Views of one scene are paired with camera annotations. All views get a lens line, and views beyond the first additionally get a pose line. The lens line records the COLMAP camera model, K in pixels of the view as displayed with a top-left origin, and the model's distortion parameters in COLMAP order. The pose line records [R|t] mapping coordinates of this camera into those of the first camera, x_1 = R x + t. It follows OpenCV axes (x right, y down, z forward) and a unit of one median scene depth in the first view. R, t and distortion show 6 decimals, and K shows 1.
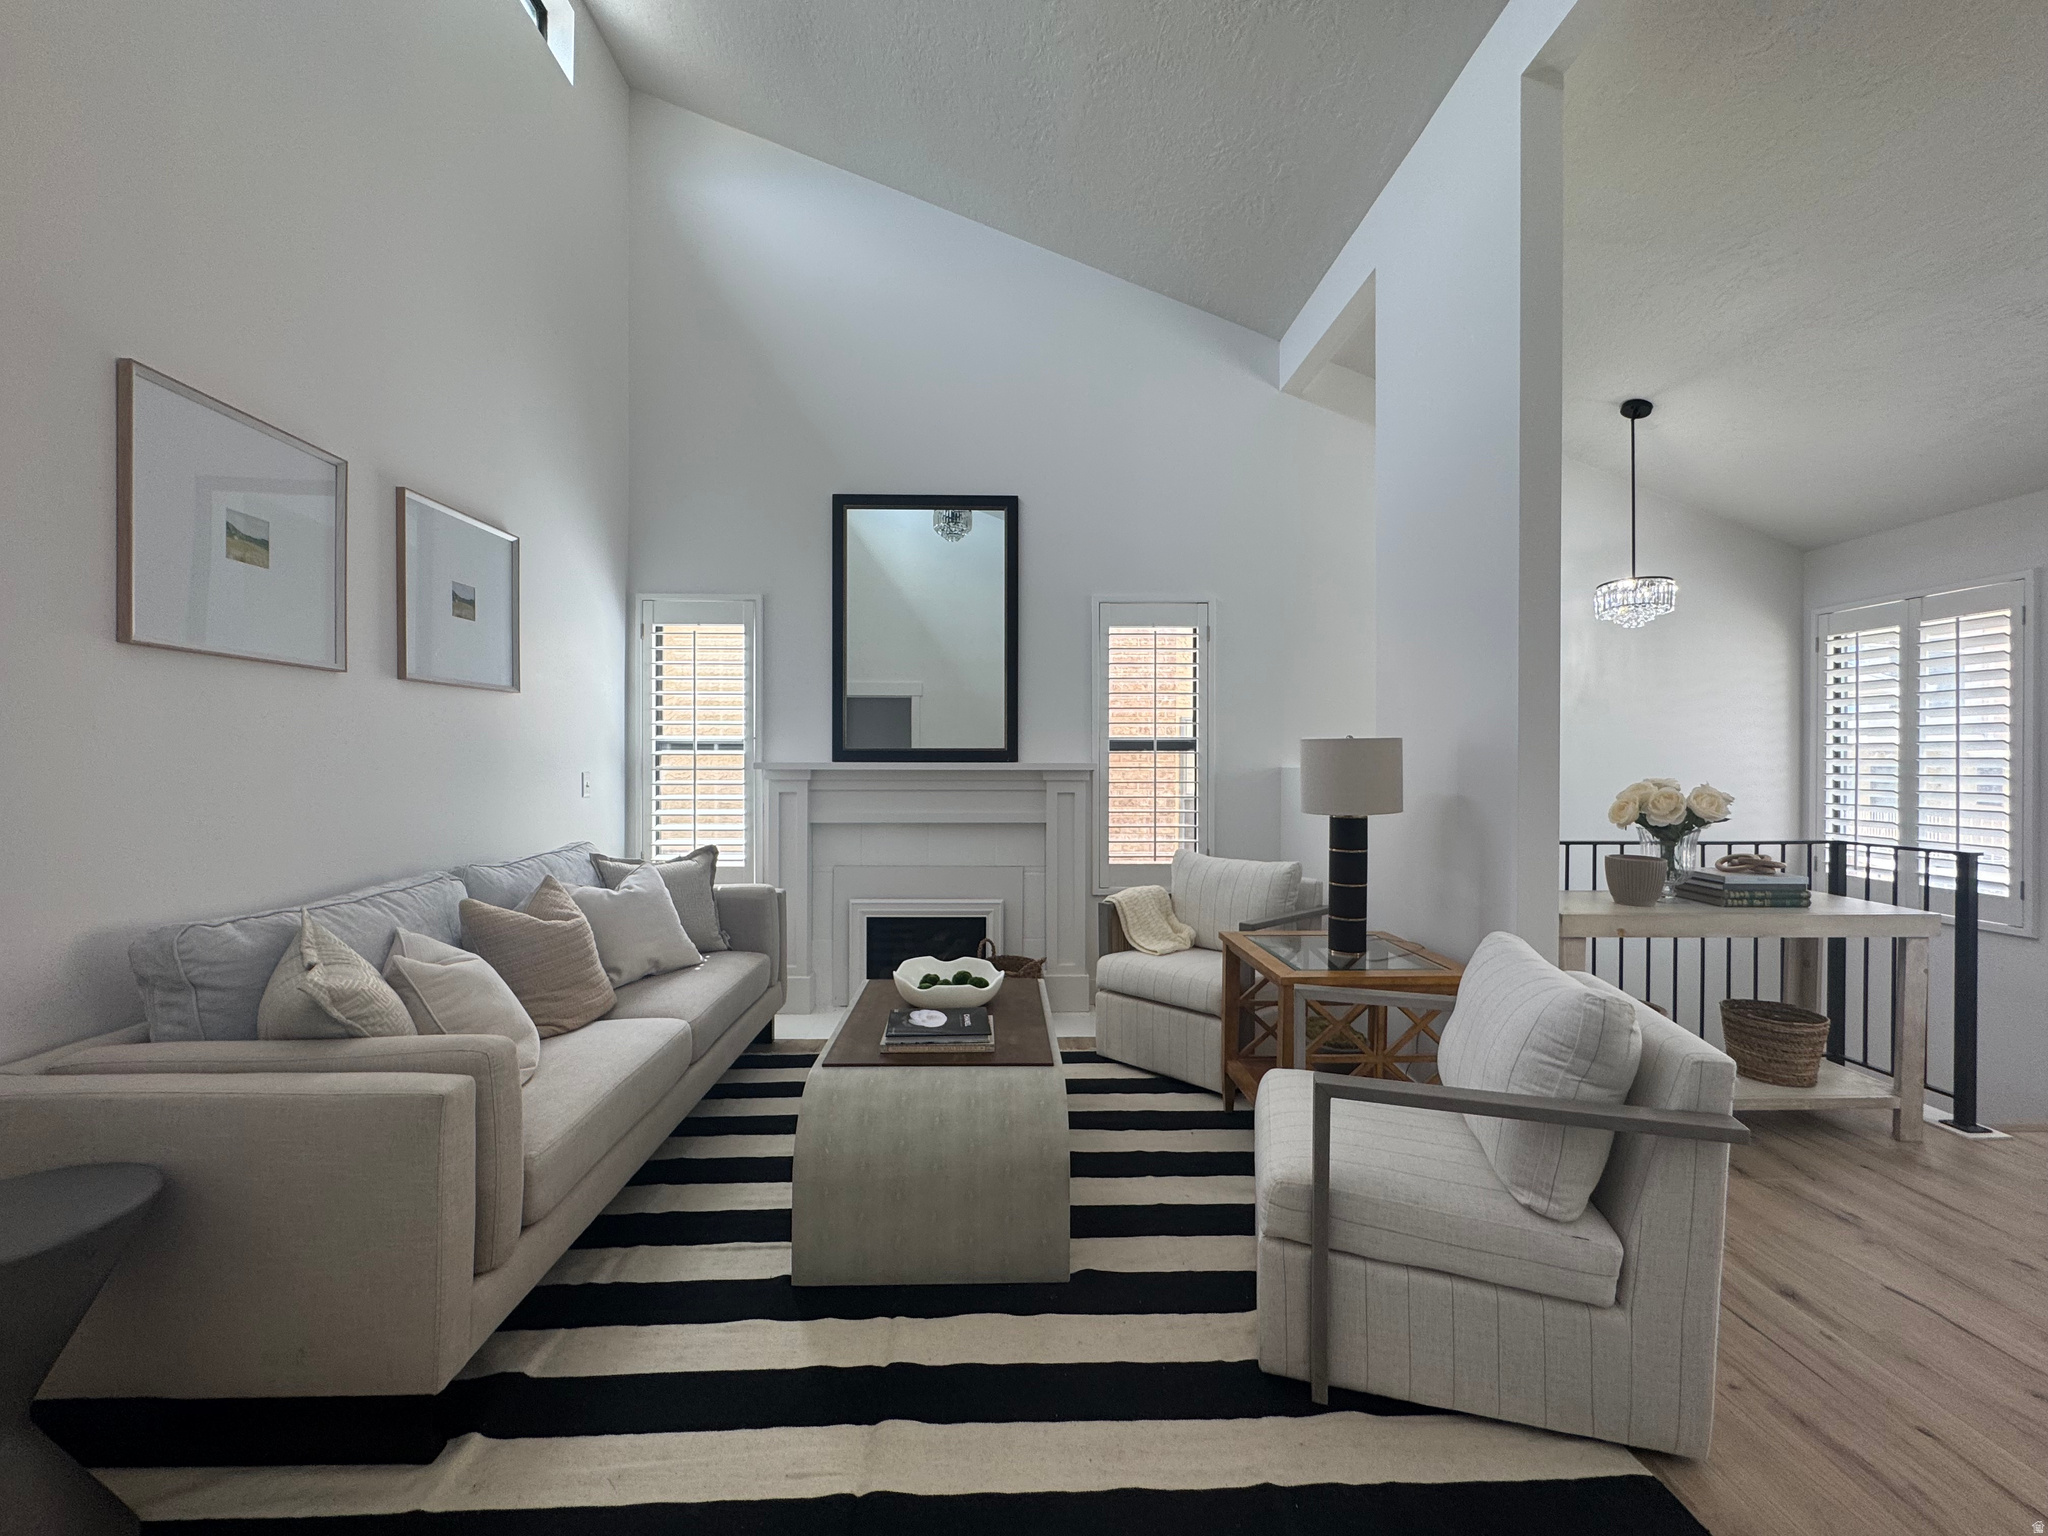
lens RADIAL K [[814.3, 0, 1024.5], [0, 814.3, 769.0], [0, 0, 1]] dist [-0.004593, 0.000666]
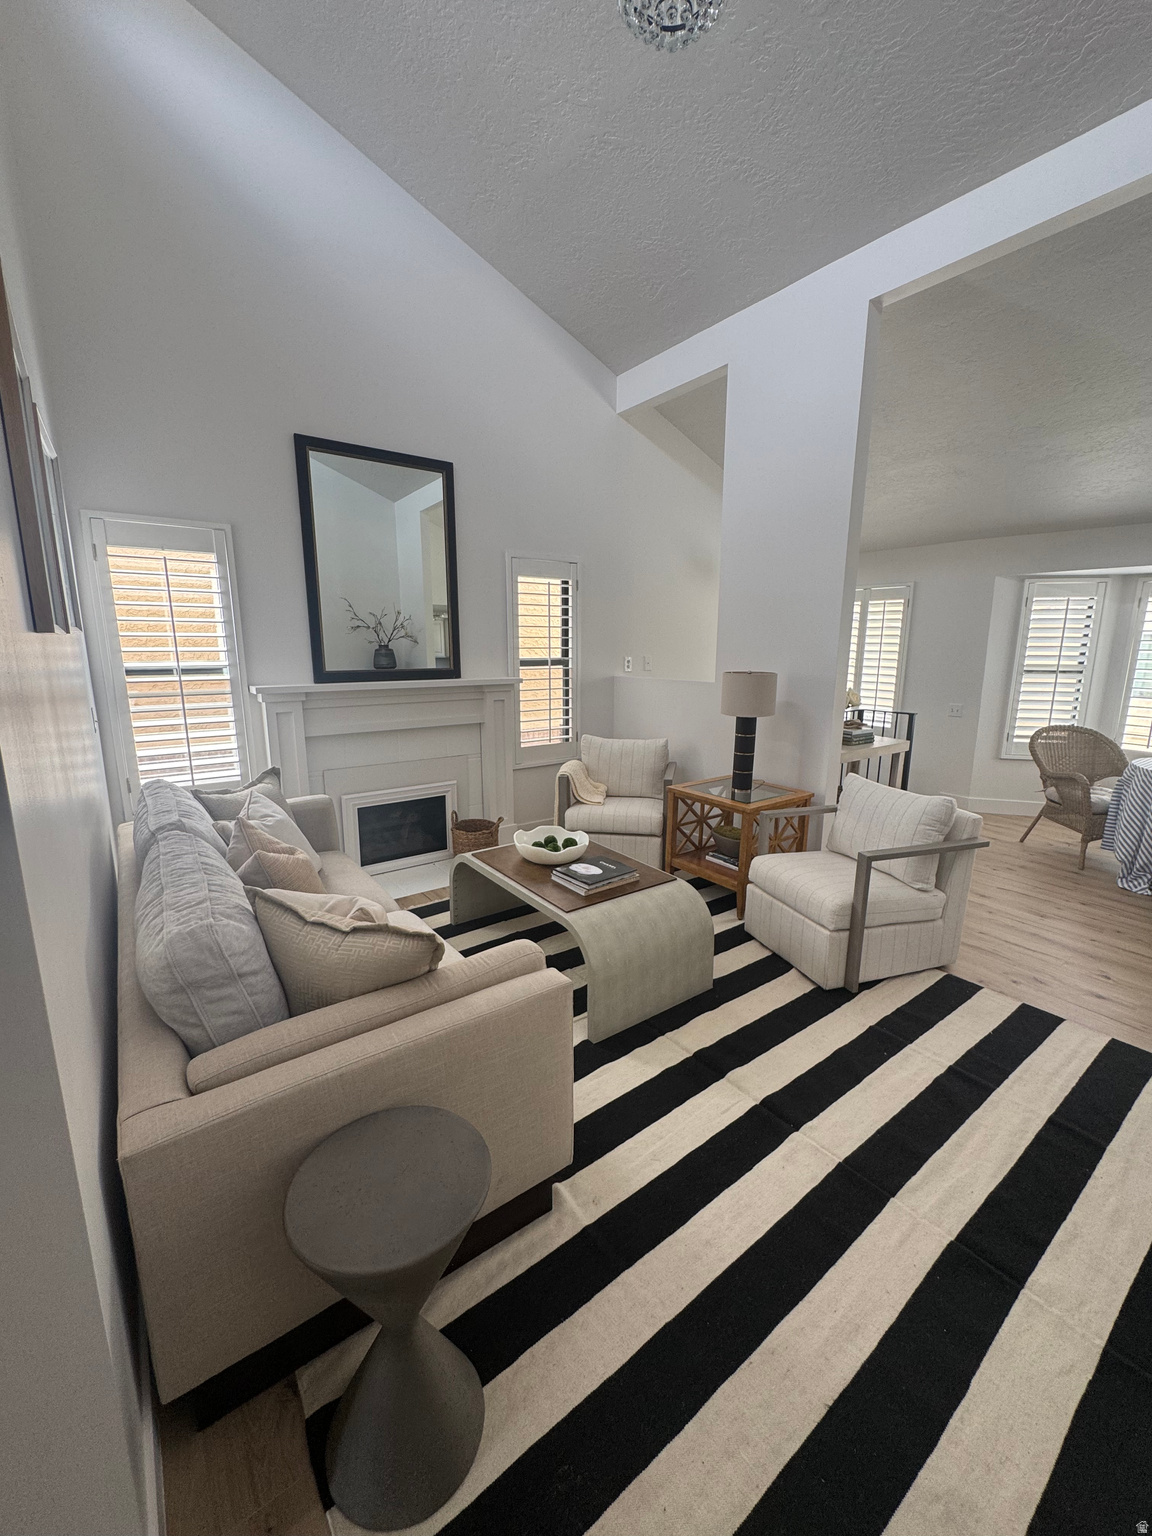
lens RADIAL K [[610.7, 0, 577.3], [0, 610.7, 766.5], [0, 0, 1]] dist [-0.004593, 0.000666]
pose [[0.824351, -0.110256, 0.555238, -0.434196], [0.001837, 0.981365, 0.192146, -0.060162], [-0.566076, -0.157376, 0.809192, 0.064581]]
